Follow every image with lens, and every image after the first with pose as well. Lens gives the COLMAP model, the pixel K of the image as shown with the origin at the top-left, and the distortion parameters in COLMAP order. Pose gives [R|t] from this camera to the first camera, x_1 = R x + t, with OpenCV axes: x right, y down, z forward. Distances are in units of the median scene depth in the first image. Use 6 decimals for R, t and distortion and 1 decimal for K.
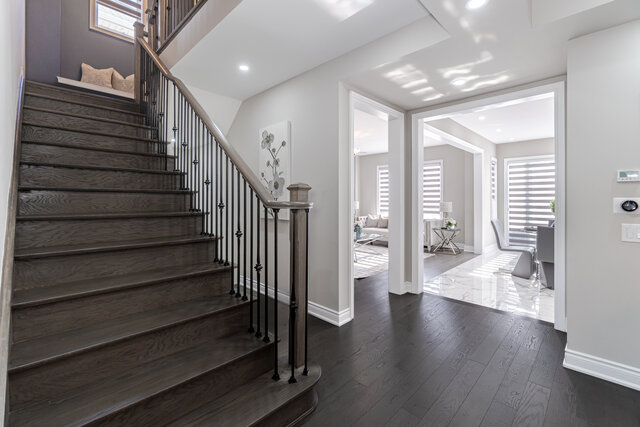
lens RADIAL K [[281.3, 0, 316.6], [0, 281.3, 203.5], [0, 0, 1]] dist [0.004245, 0.000474]
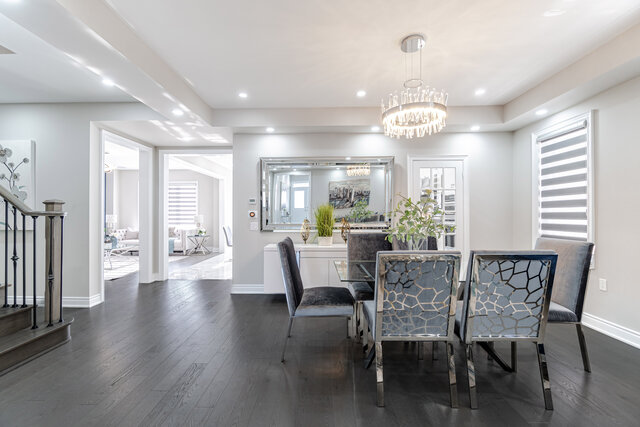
lens RADIAL K [[280.9, 0, 316.1], [0, 280.9, 210.8], [0, 0, 1]] dist [0.001149, 0.000246]
pose [[0.733331, 0.005880, 0.679847, -0.030681], [0.013121, 0.999654, -0.022799, 0.021178], [-0.679746, 0.025639, 0.733000, -0.538420]]
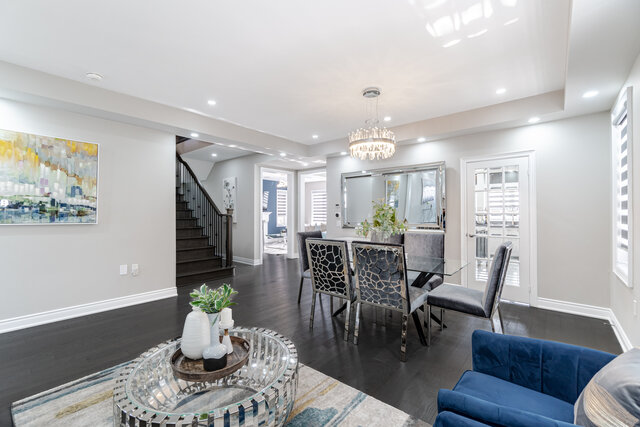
lens RADIAL K [[280.9, 0, 316.1], [0, 280.9, 210.8], [0, 0, 1]] dist [0.001149, 0.000246]
pose [[0.997282, -0.000337, 0.073683, 0.336859], [0.002702, 0.999485, -0.031990, 0.034253], [-0.073634, 0.032102, 0.996768, -1.122797]]
